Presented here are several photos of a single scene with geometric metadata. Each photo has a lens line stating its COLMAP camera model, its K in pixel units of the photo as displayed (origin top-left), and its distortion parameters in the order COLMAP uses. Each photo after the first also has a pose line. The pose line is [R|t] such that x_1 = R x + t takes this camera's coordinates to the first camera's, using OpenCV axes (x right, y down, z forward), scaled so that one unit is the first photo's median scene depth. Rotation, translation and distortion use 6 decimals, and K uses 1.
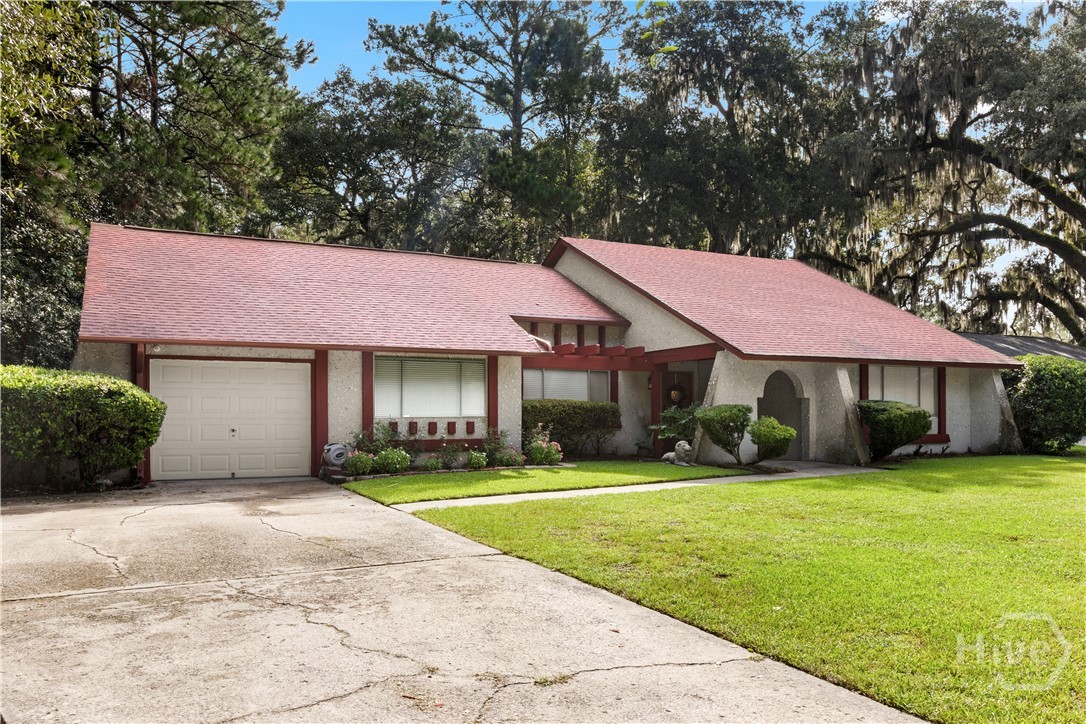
lens RADIAL K [[832.8, 0, 543.0], [0, 832.8, 362.0], [0, 0, 1]] dist [0.000816, 0.000603]
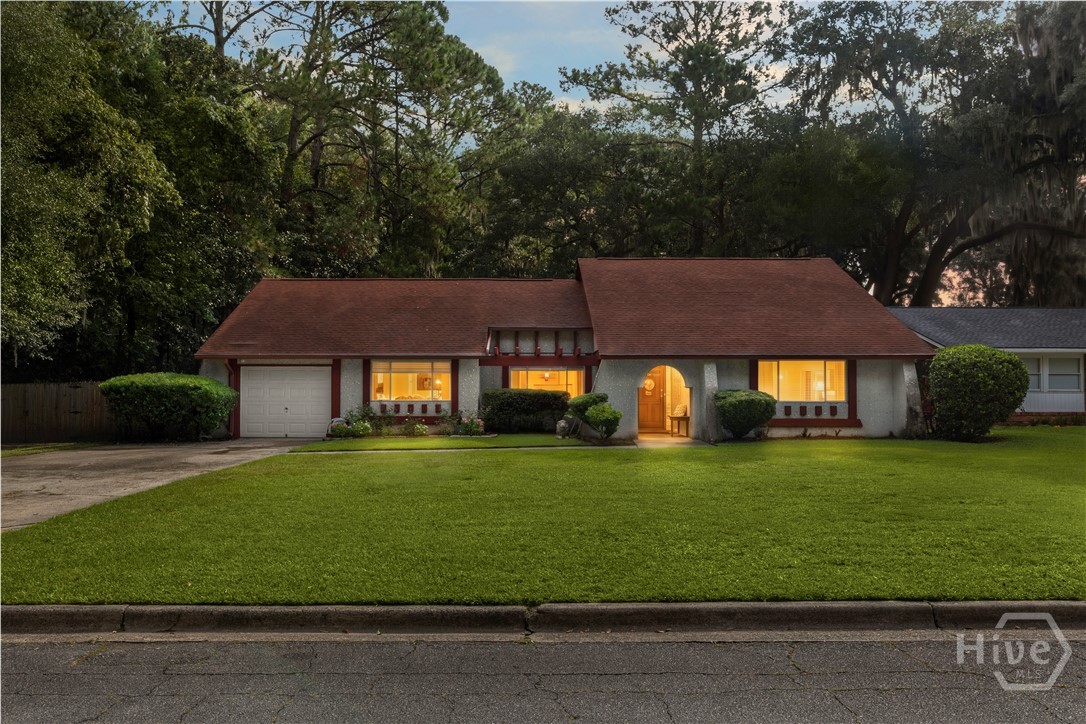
lens RADIAL K [[832.8, 0, 543.0], [0, 832.8, 362.0], [0, 0, 1]] dist [0.000816, 0.000603]
pose [[0.902531, -0.012910, -0.430431, 0.602589], [0.023426, 0.999542, 0.019140, -0.022906], [0.429987, -0.027358, 0.902421, -0.207407]]
